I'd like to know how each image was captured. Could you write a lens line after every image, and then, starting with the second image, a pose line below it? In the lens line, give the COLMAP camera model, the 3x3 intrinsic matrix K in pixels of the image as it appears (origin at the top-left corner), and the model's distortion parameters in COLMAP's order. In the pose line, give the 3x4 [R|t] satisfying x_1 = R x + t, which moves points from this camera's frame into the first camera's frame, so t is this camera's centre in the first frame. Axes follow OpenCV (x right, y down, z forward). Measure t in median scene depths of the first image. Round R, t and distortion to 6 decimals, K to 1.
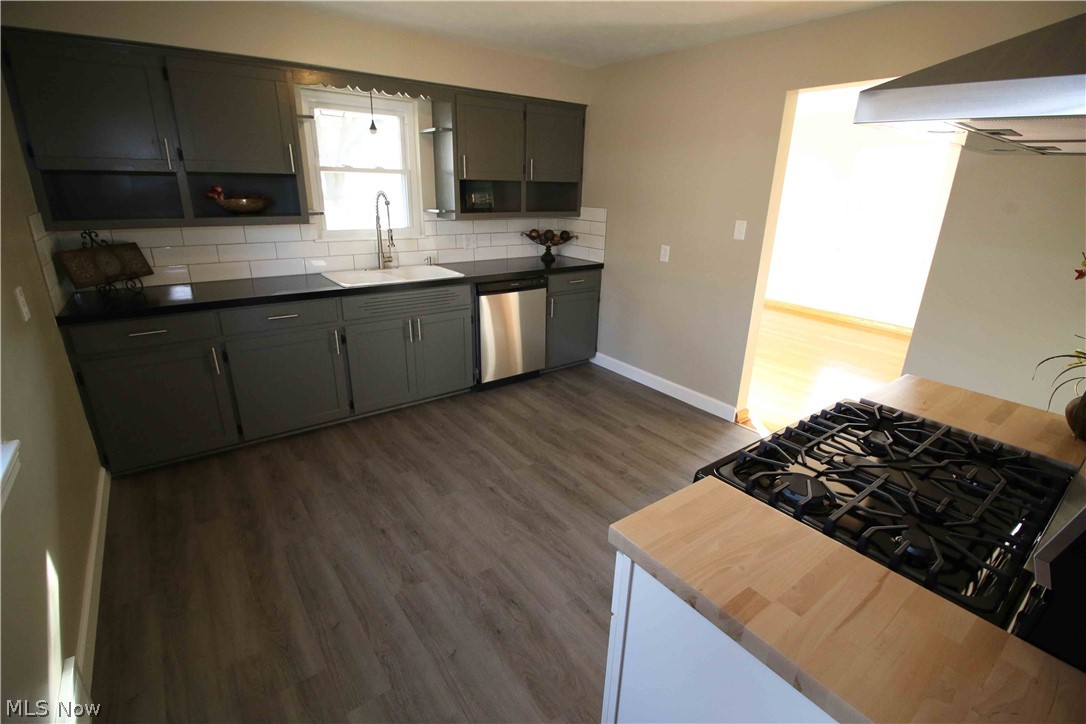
lens RADIAL K [[504.8, 0, 543.2], [0, 504.8, 367.2], [0, 0, 1]] dist [-0.001433, -0.000411]
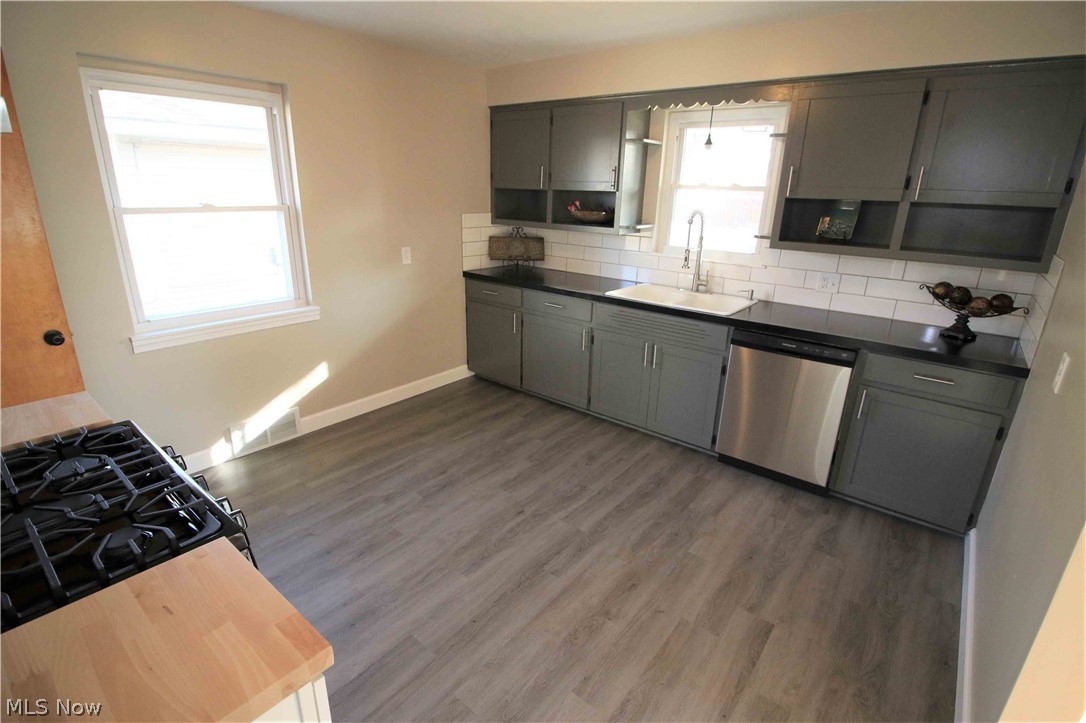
lens RADIAL K [[520.1, 0, 543.0], [0, 520.1, 361.5], [0, 0, 1]] dist [-0.002174, -0.000289]
pose [[0.244264, 0.295306, -0.923650, 0.613327], [-0.350483, 0.914998, 0.199852, -0.193174], [0.904155, 0.274907, 0.327000, 0.532957]]
